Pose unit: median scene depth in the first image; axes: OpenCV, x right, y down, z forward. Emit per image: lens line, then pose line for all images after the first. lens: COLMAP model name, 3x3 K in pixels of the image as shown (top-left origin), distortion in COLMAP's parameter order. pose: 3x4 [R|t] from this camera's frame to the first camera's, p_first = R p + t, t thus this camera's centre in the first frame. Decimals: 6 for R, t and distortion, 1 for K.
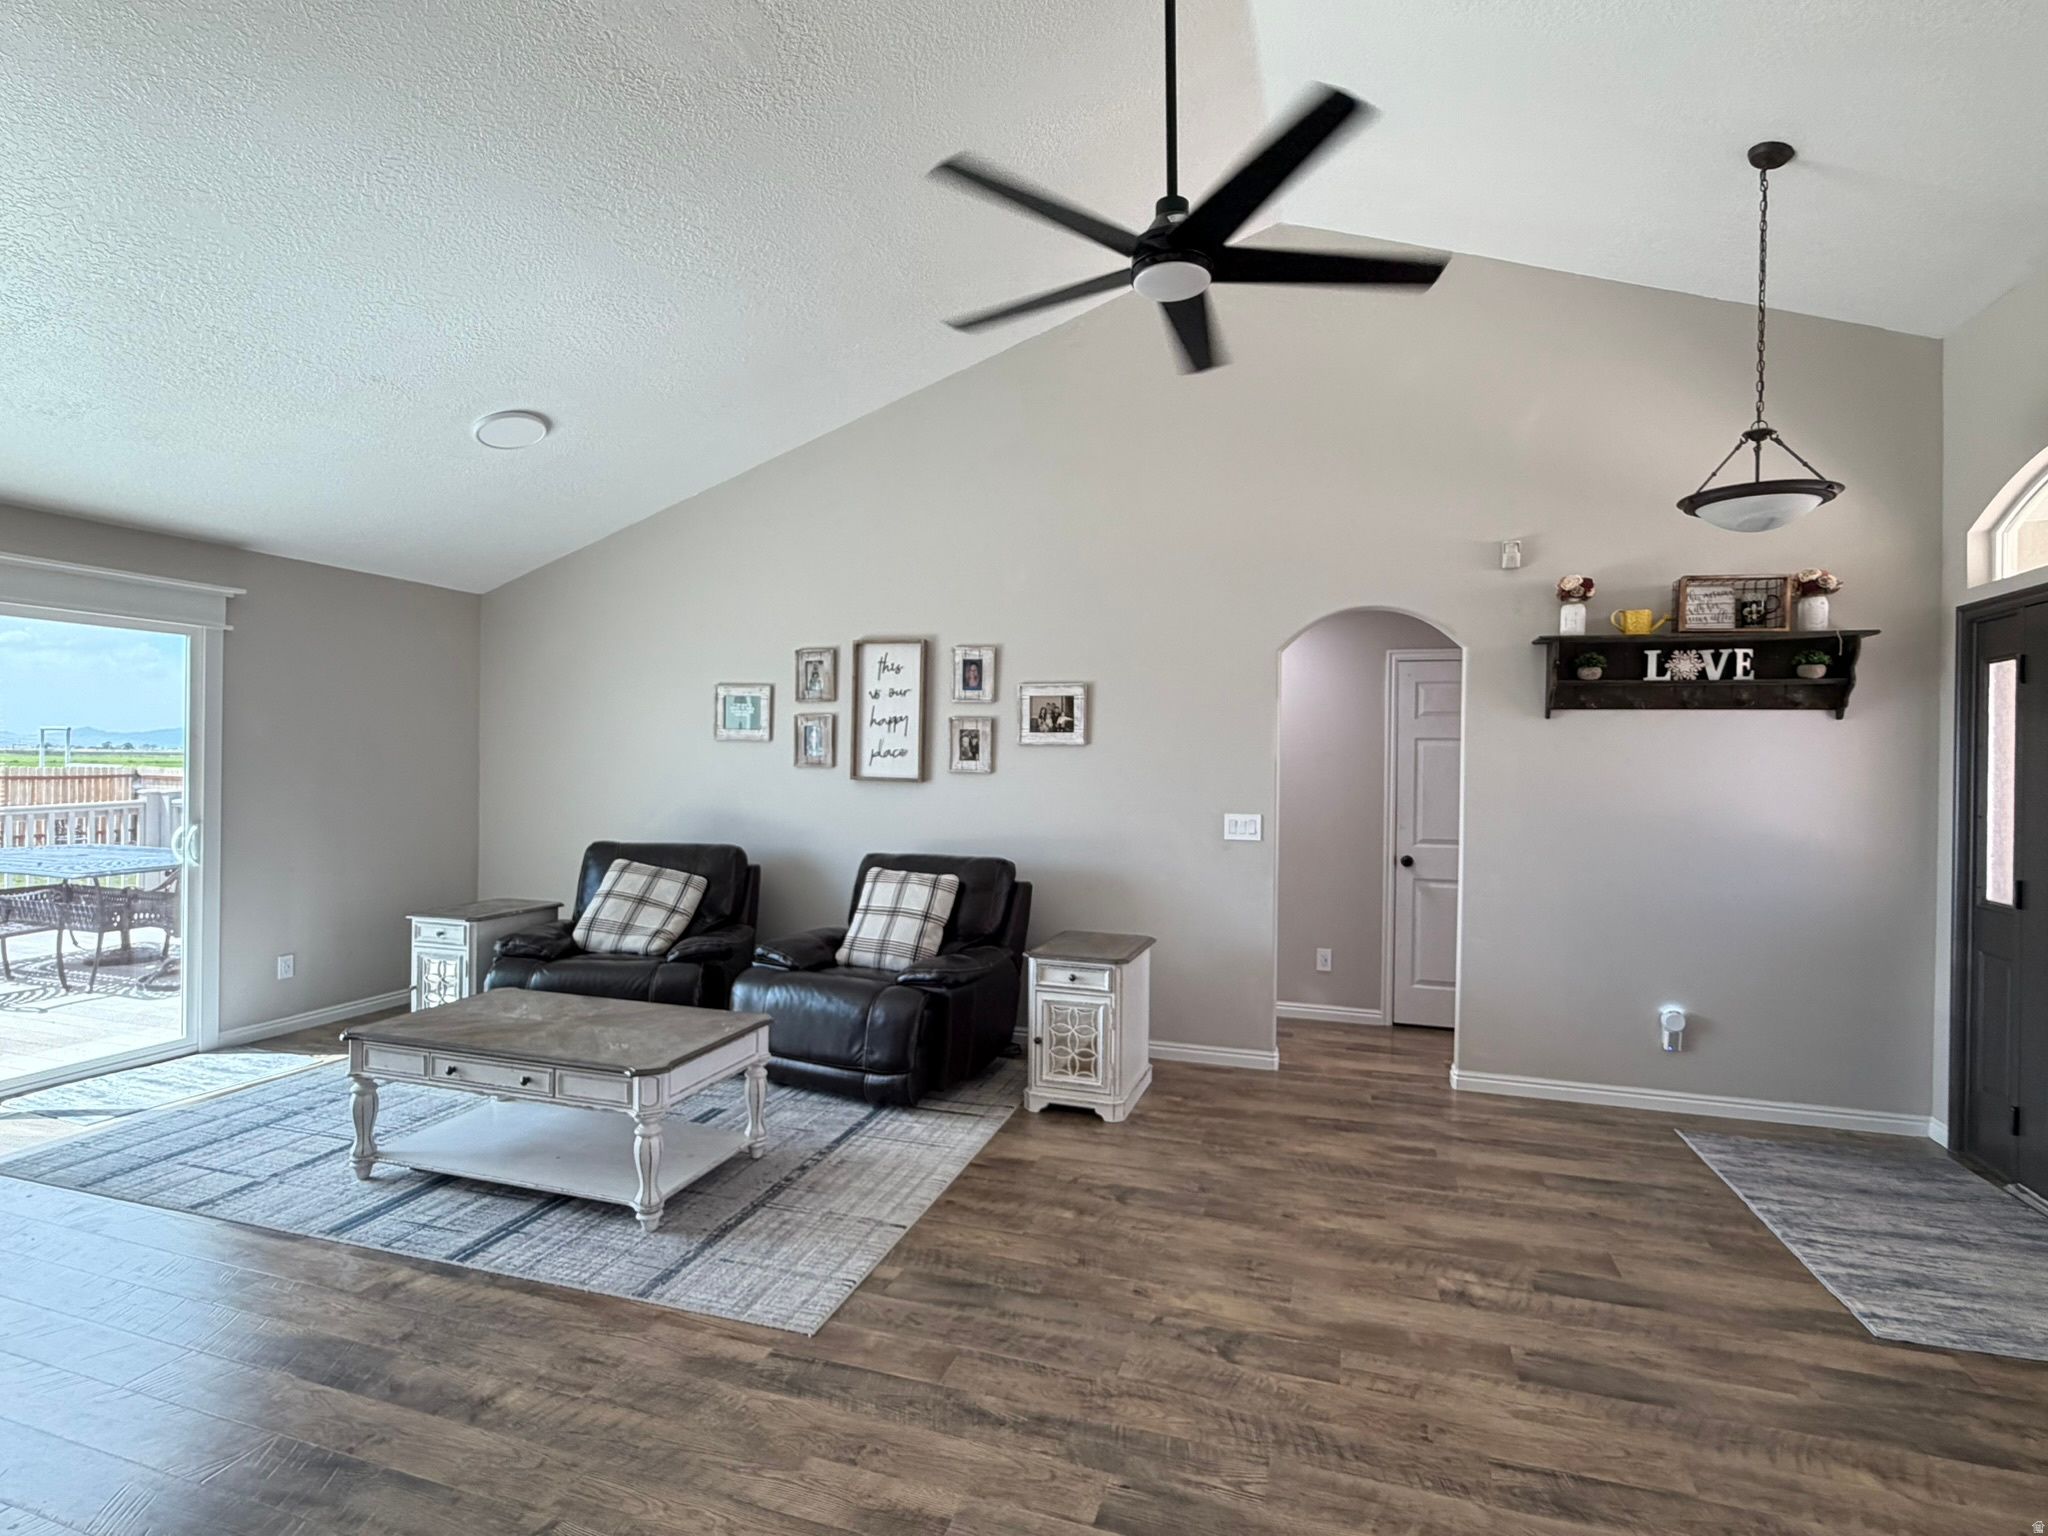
lens RADIAL K [[1016.1, 0, 1028.4], [0, 1016.1, 767.2], [0, 0, 1]] dist [0.001576, 0.002296]
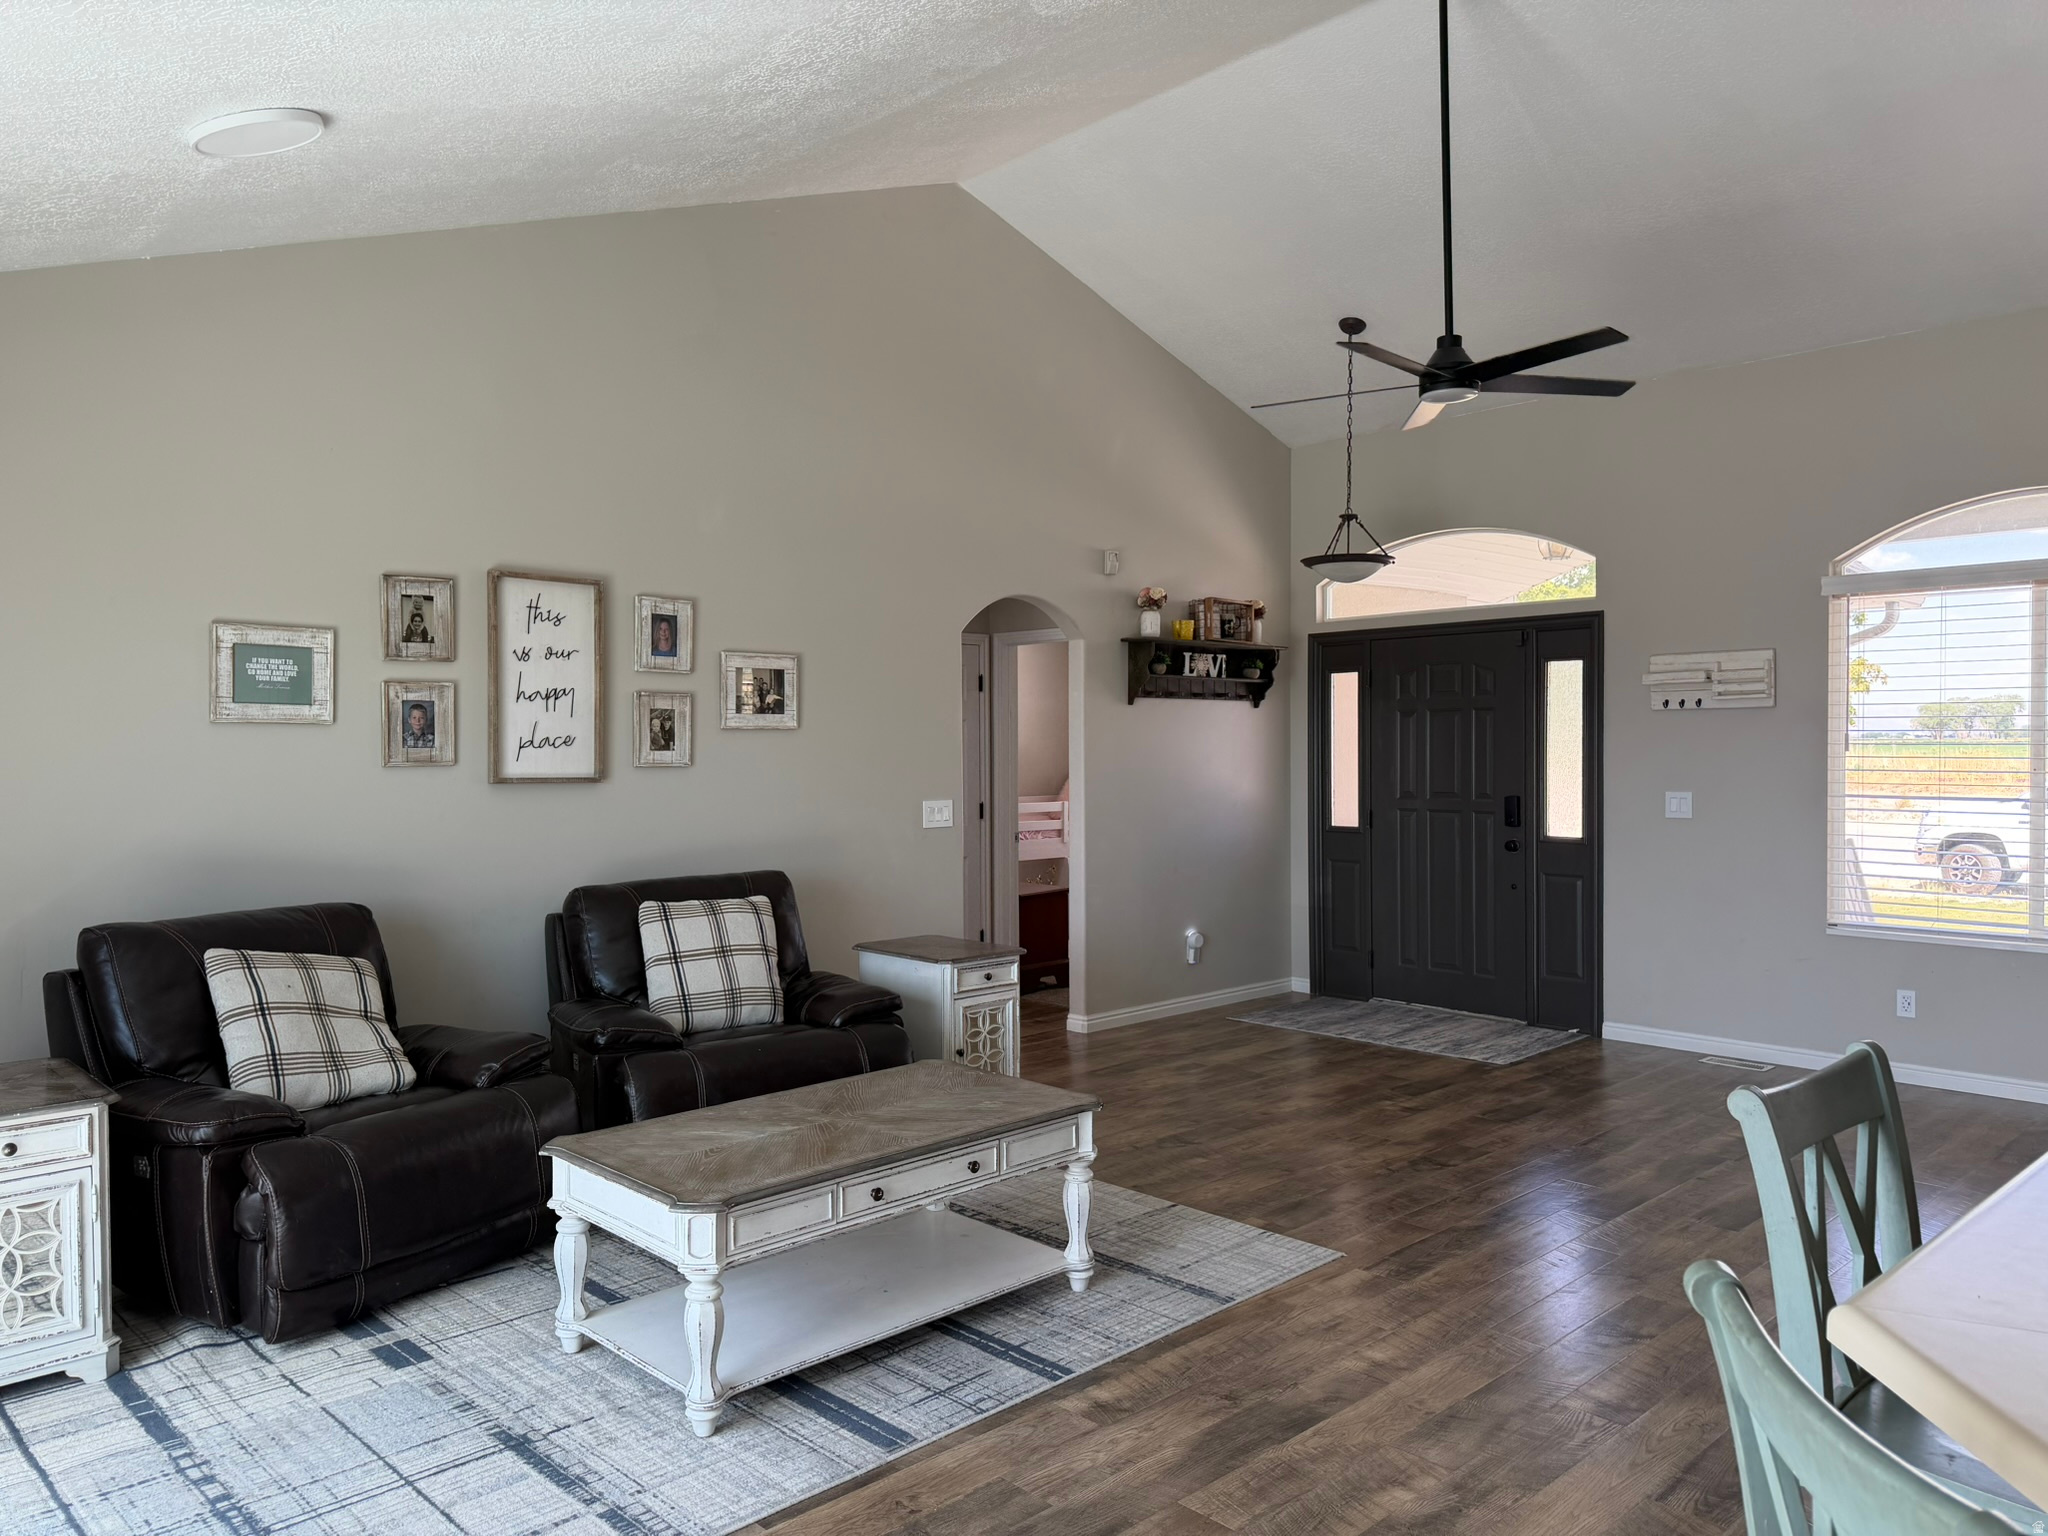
lens RADIAL K [[1433.6, 0, 1024.1], [0, 1433.6, 773.9], [0, 0, 1]] dist [0.056424, -0.063271]
pose [[0.477946, -0.034048, 0.877729, -1.018048], [0.017650, 0.999419, 0.029157, -0.018031], [-0.878212, 0.001557, 0.478269, 0.309972]]
